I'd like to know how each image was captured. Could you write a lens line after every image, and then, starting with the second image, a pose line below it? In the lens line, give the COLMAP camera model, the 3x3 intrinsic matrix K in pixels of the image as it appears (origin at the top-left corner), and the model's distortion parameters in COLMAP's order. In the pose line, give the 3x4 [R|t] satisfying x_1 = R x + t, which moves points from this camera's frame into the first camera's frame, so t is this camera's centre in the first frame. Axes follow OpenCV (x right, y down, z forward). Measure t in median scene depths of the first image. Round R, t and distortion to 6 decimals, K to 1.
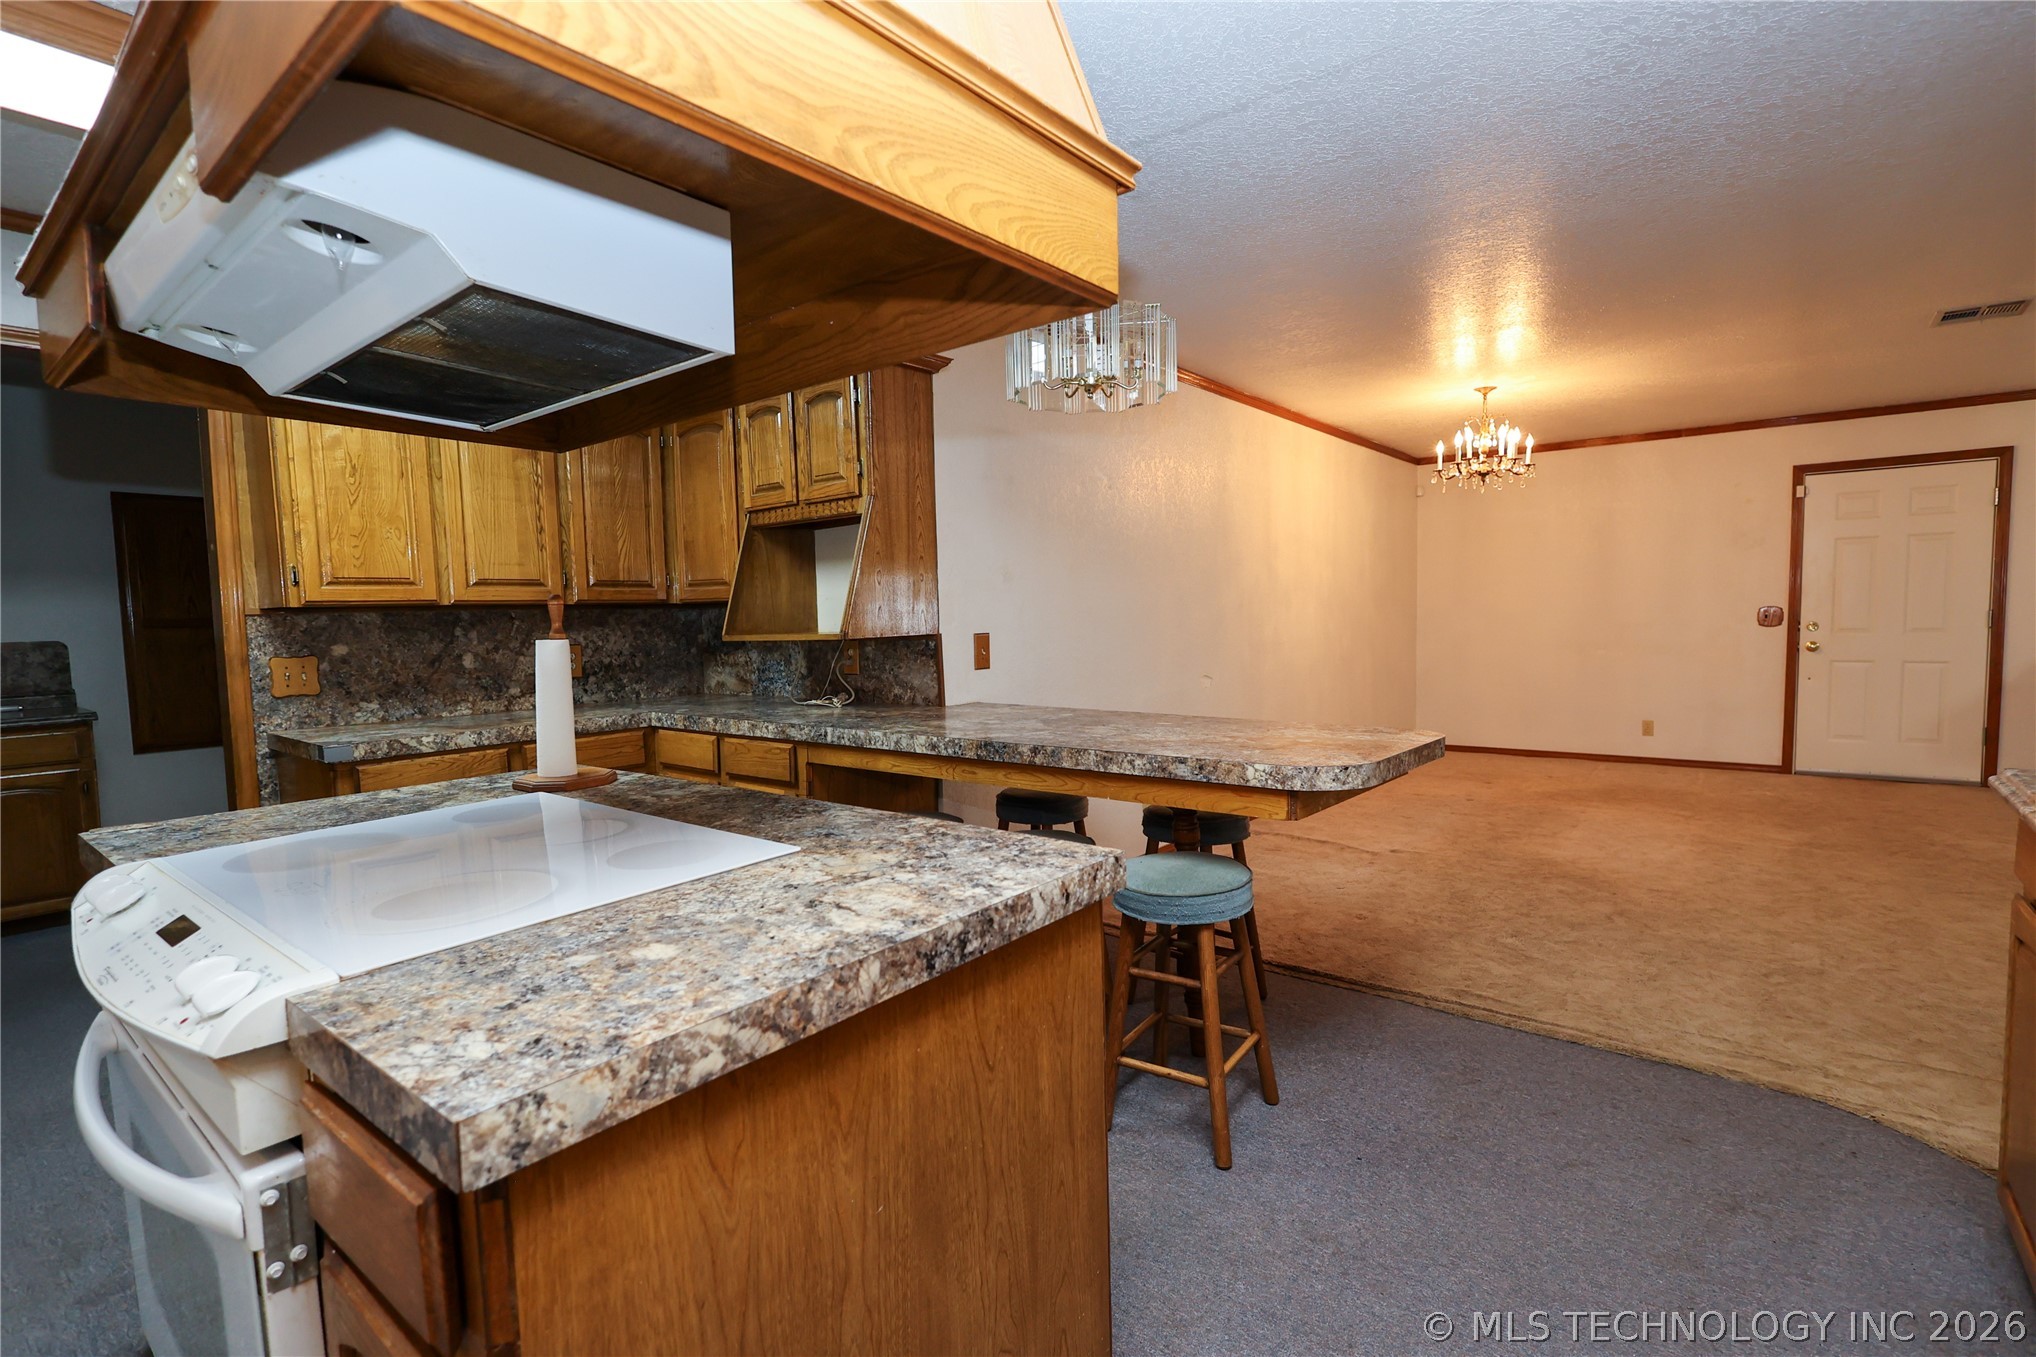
lens RADIAL K [[942.8, 0, 1035.8], [0, 942.8, 684.2], [0, 0, 1]] dist [0.004376, -0.000879]
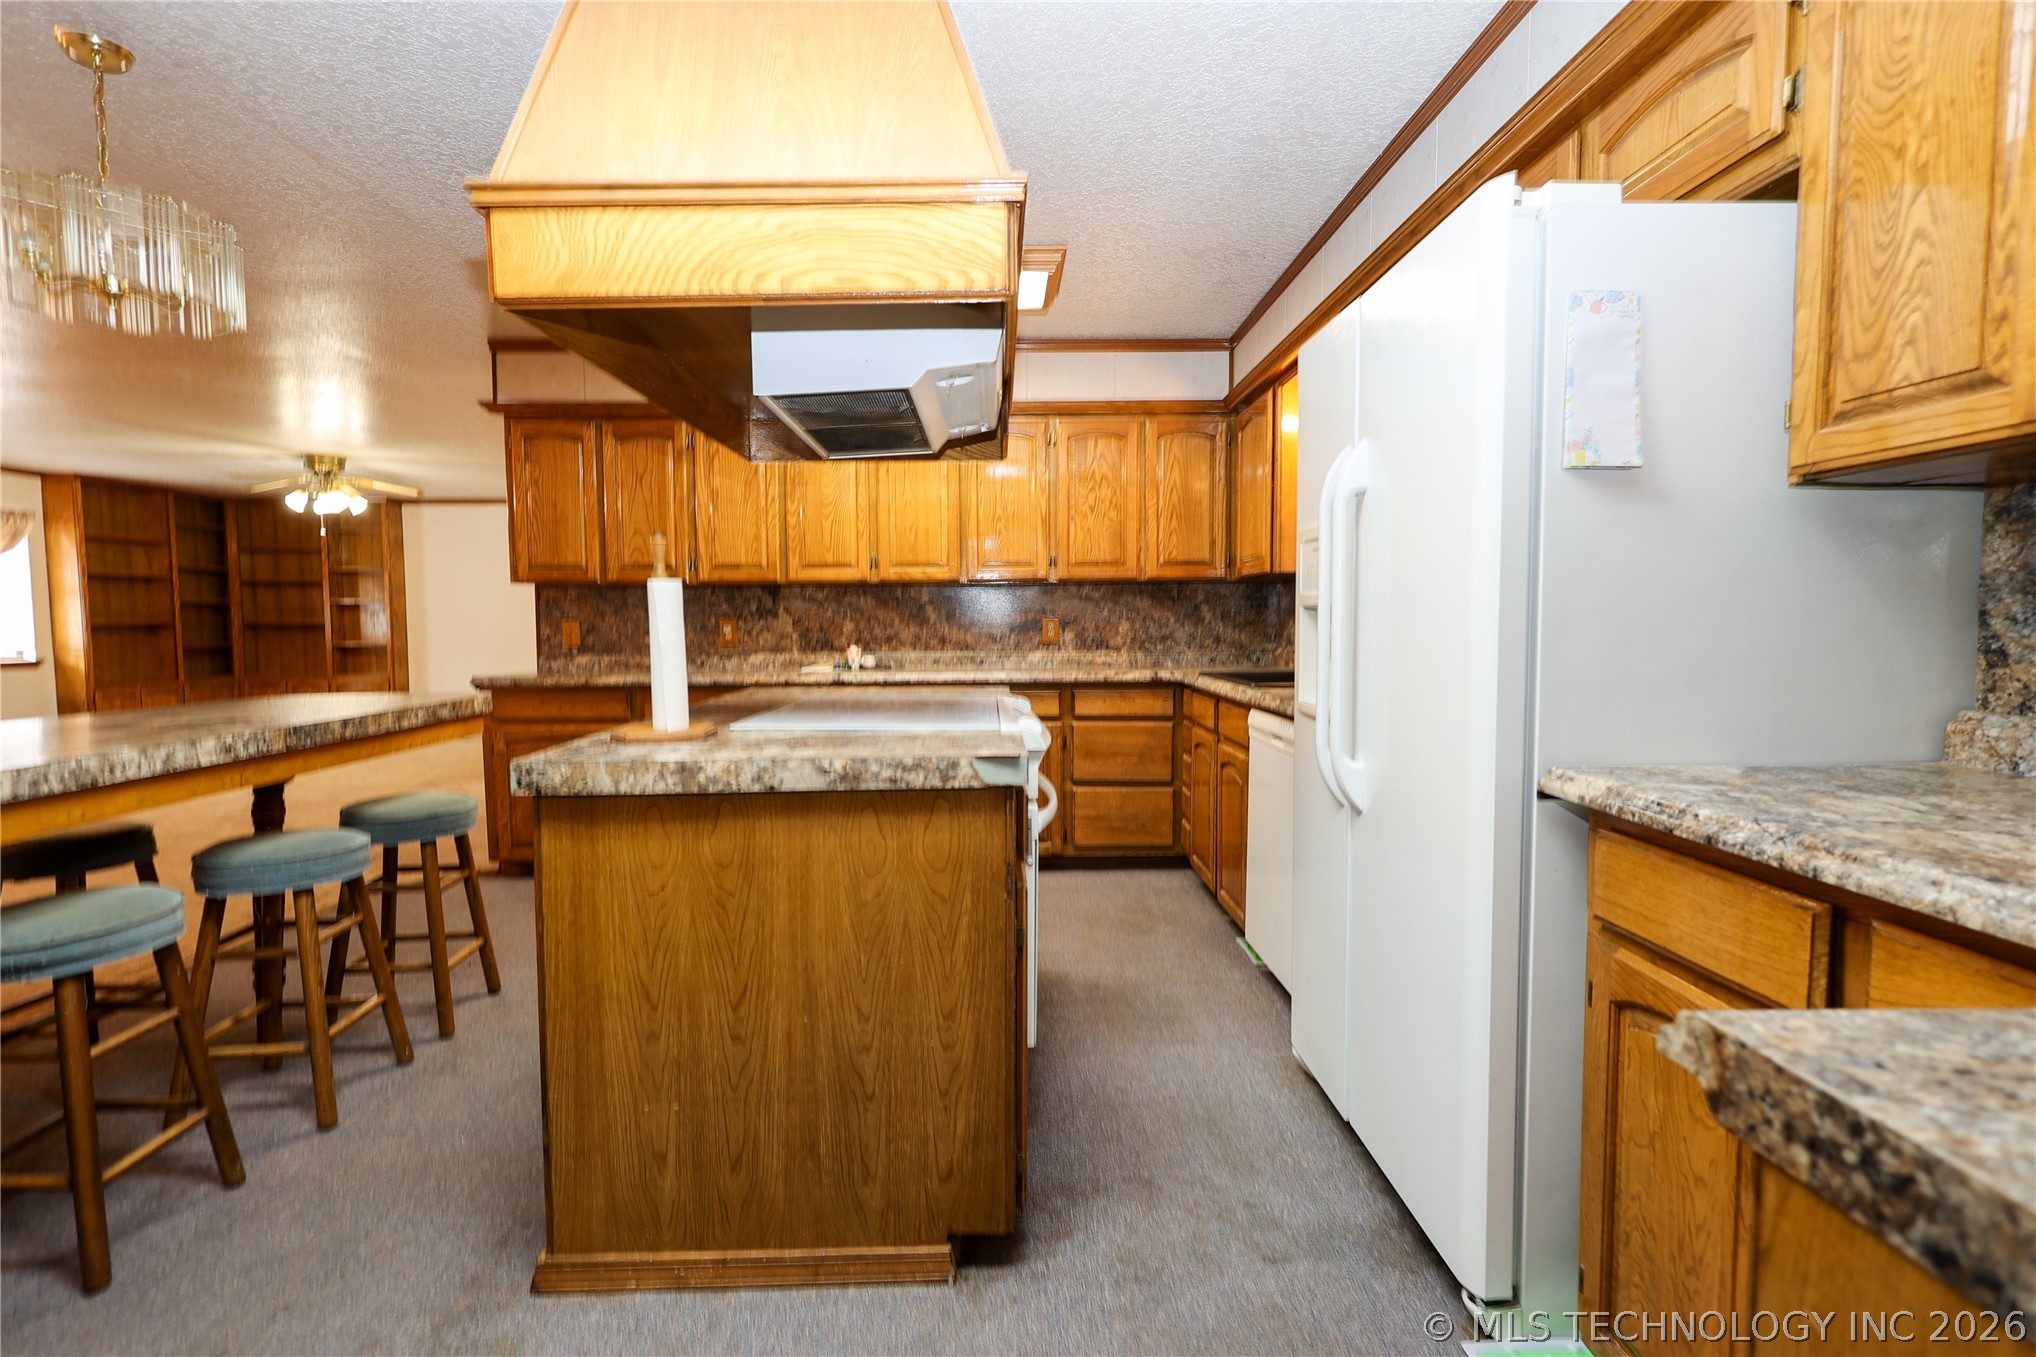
lens RADIAL K [[942.8, 0, 1013.1], [0, 942.8, 677.6], [0, 0, 1]] dist [0.004376, -0.000879]
pose [[-0.628849, -0.020139, 0.777267, -0.819358], [0.082589, 0.992279, 0.092529, -0.006163], [-0.773129, 0.122381, -0.622330, 0.744200]]
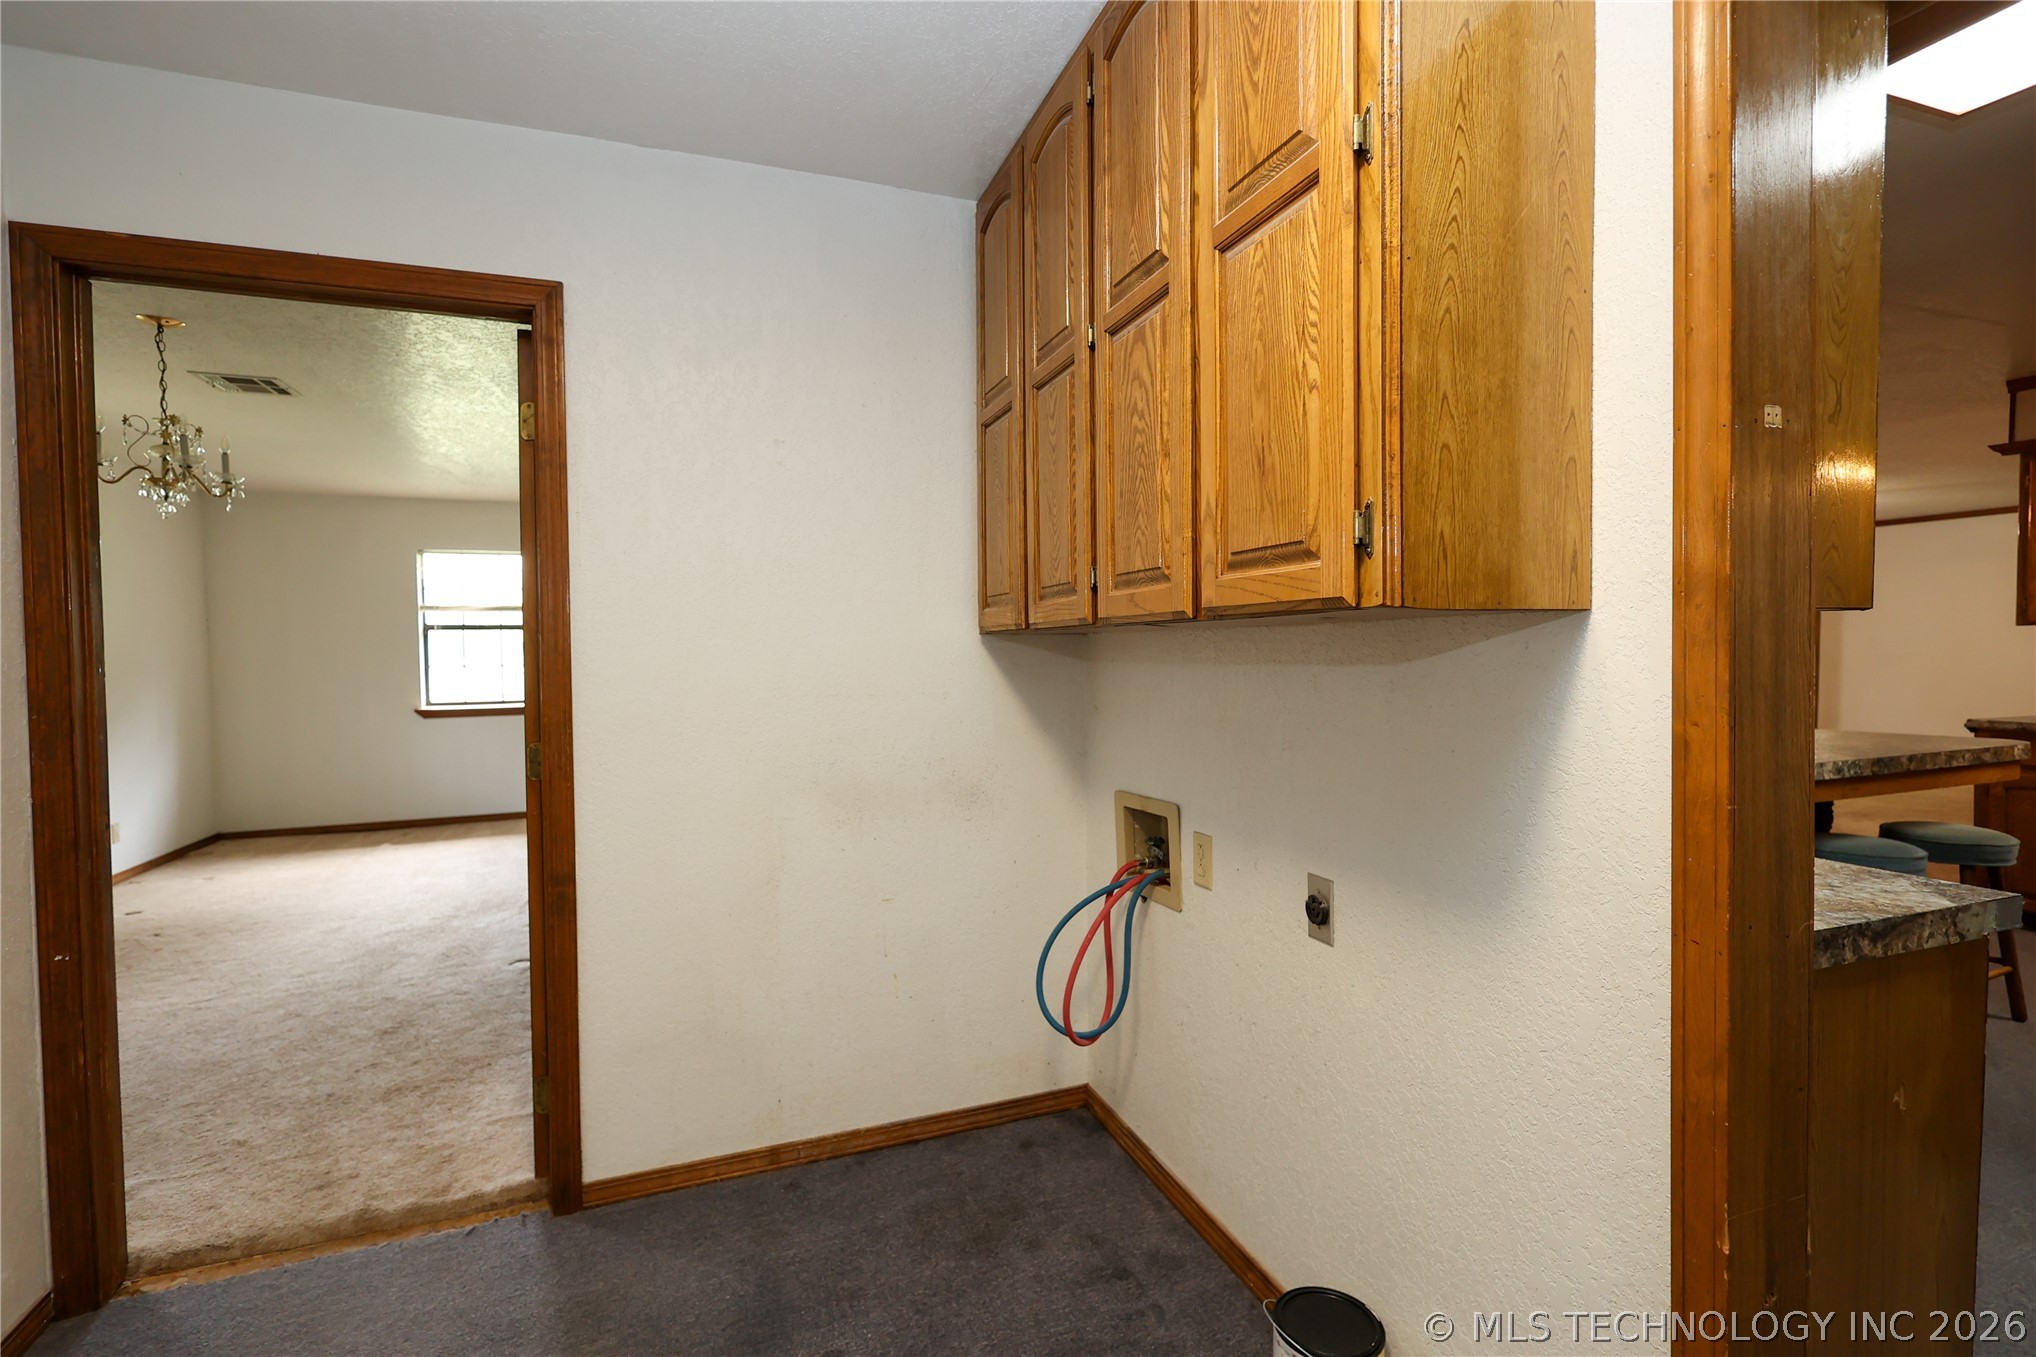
lens RADIAL K [[942.8, 0, 1026.3], [0, 942.8, 678.0], [0, 0, 1]] dist [0.004376, -0.000879]
pose [[0.520027, -0.011407, 0.854074, -1.149250], [0.065341, 0.997512, -0.026462, -0.054376], [-0.851647, 0.069567, 0.519478, 0.929851]]
